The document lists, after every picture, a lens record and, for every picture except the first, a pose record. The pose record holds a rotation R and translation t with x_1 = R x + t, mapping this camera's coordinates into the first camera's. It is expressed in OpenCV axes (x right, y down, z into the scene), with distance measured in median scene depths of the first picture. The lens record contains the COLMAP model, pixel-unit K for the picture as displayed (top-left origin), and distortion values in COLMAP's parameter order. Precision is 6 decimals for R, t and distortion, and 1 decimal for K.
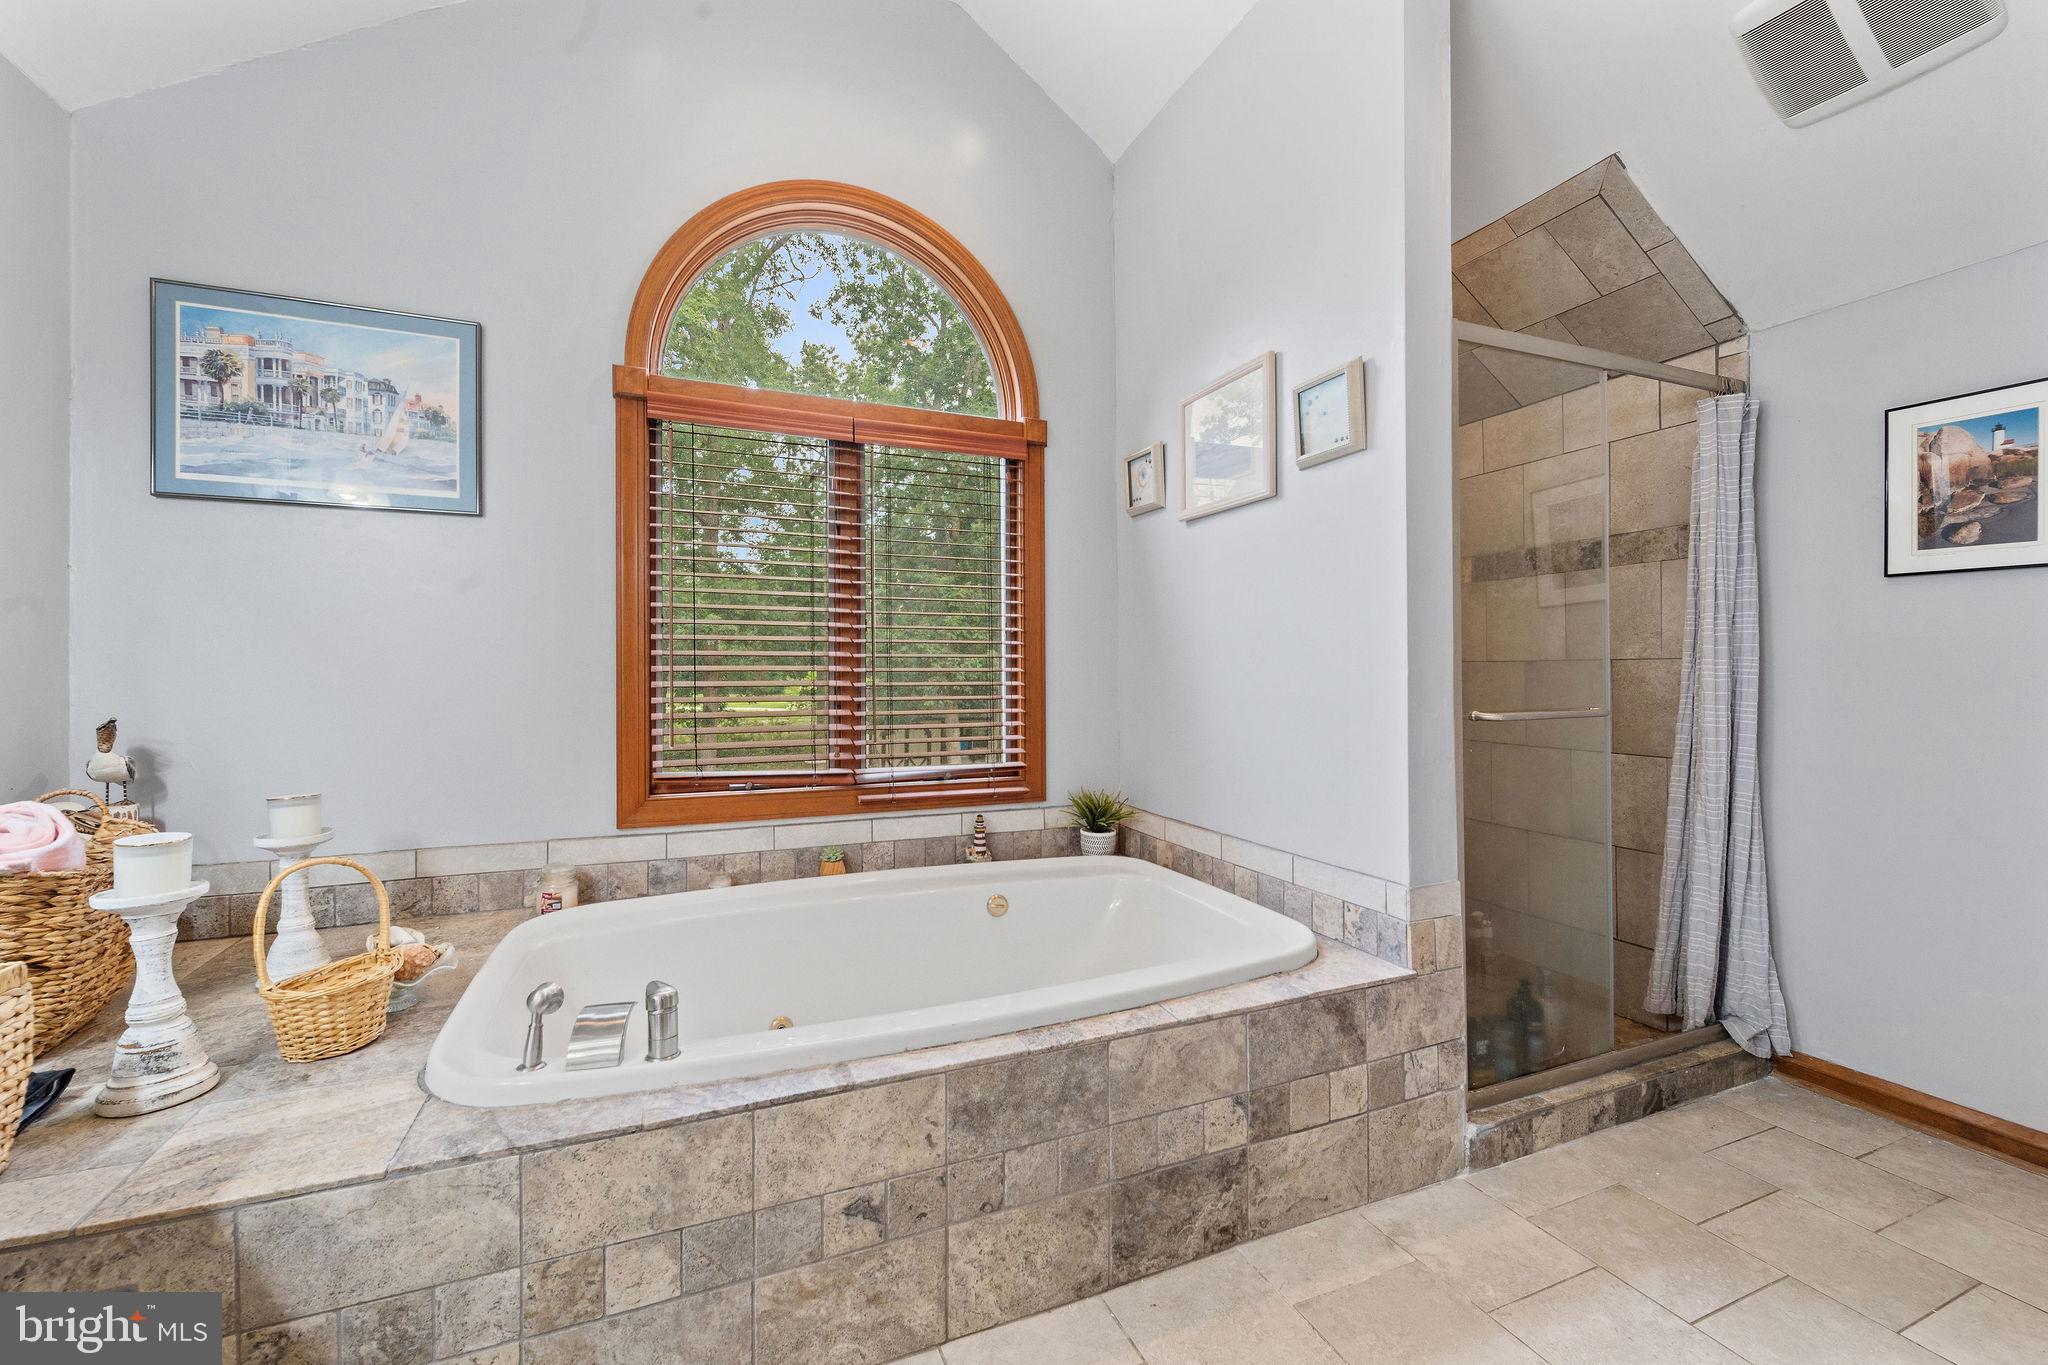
lens RADIAL K [[837.2, 0, 1022.4], [0, 837.2, 678.8], [0, 0, 1]] dist [-0.002882, -0.000343]
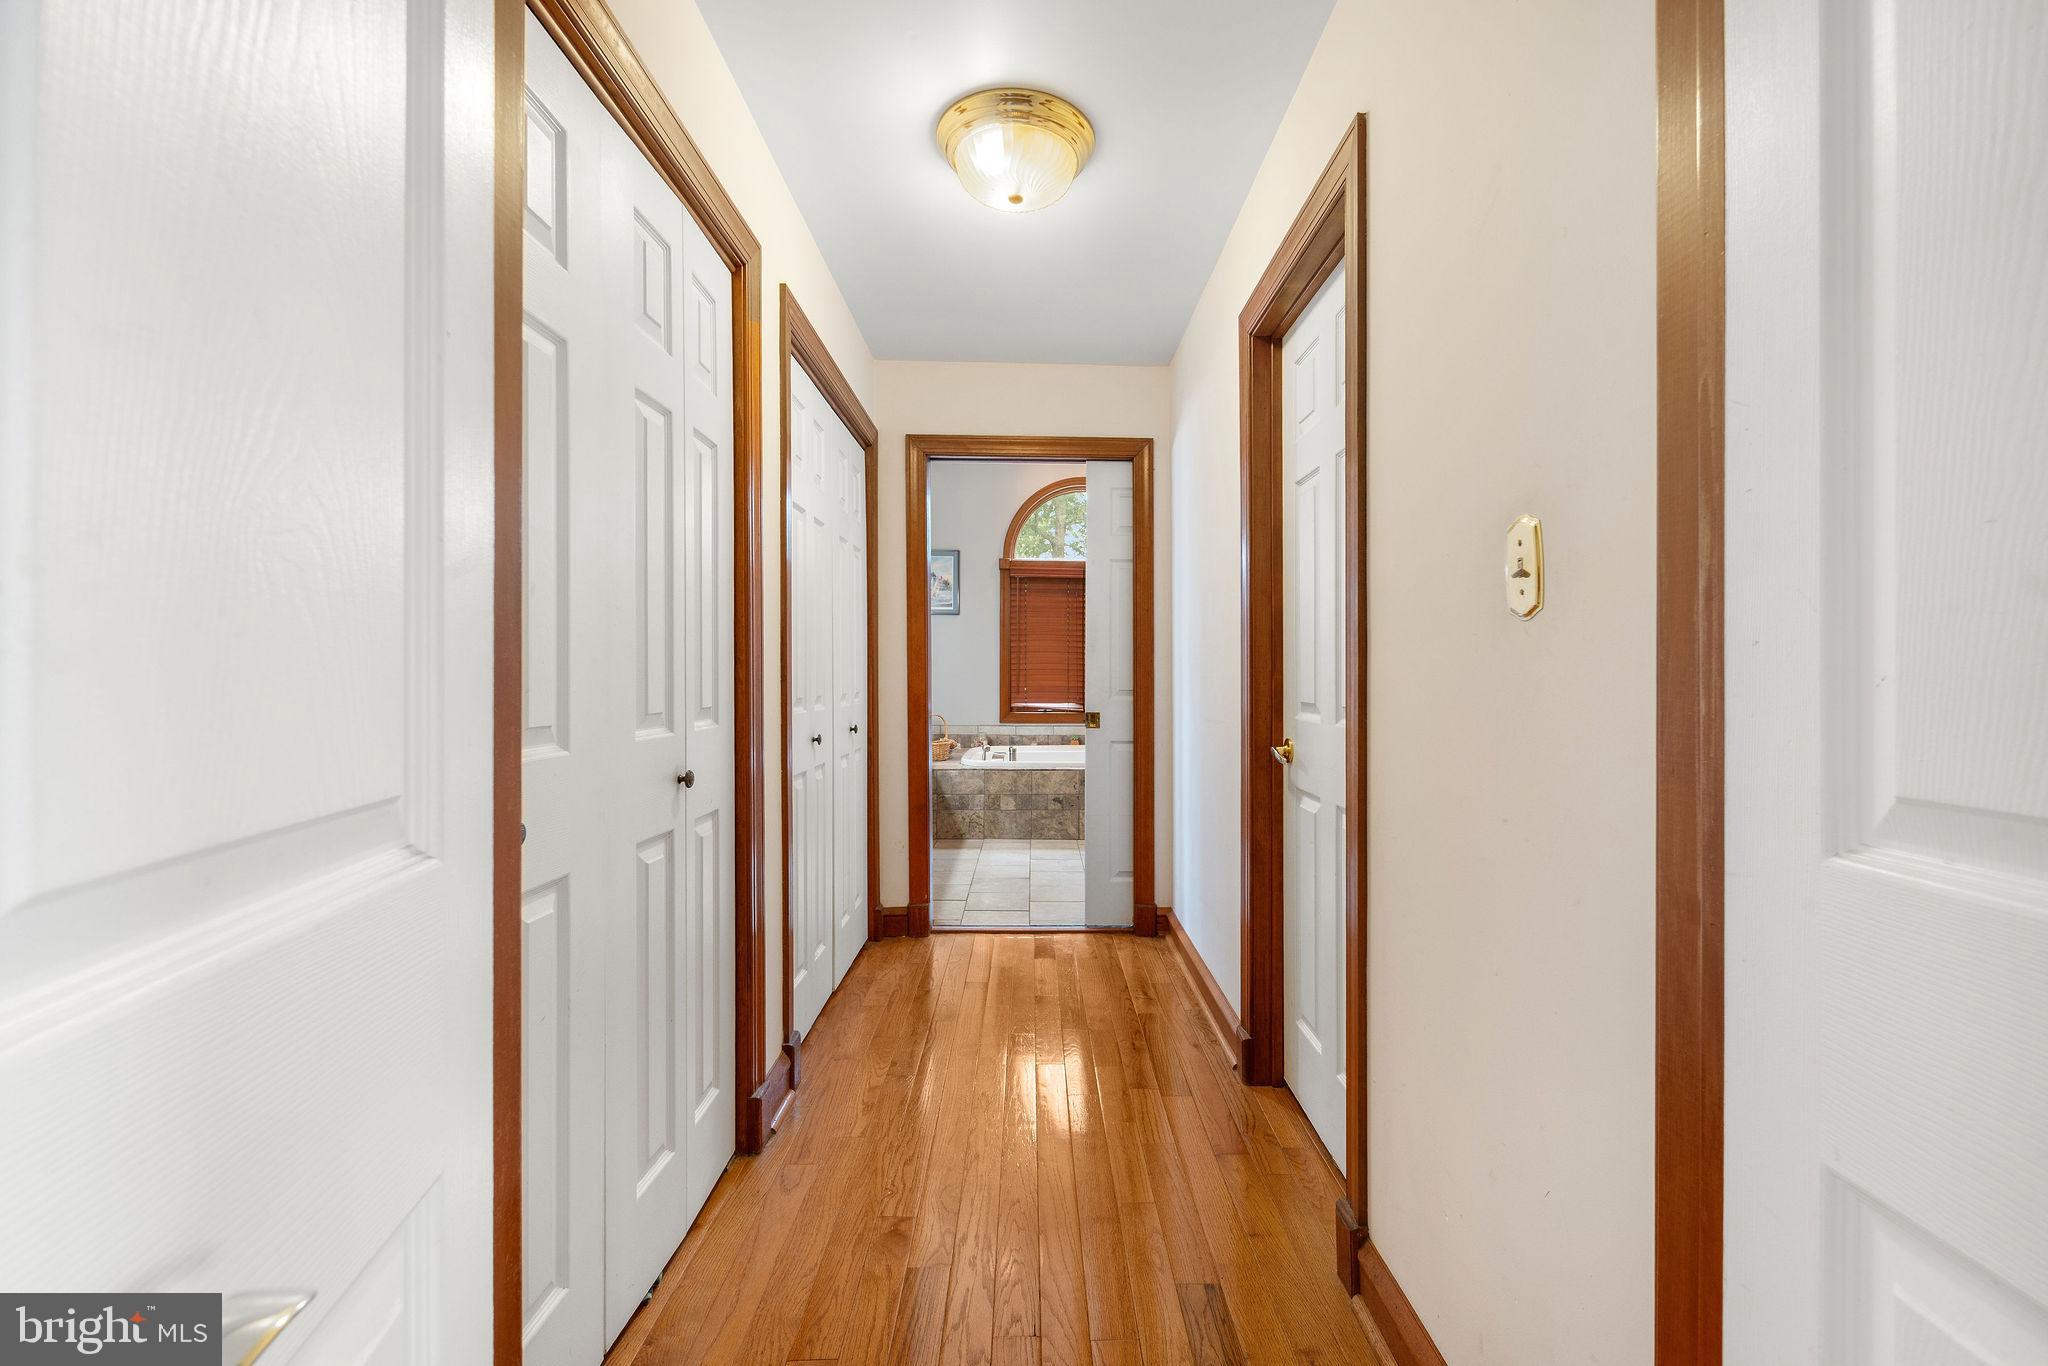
lens RADIAL K [[837.2, 0, 1026.0], [0, 837.2, 672.4], [0, 0, 1]] dist [-0.002882, -0.000343]
pose [[0.920322, 0.004606, -0.391135, 1.183517], [-0.004913, 0.999988, 0.000216, 0.014306], [0.391131, 0.001723, 0.920333, -2.640624]]
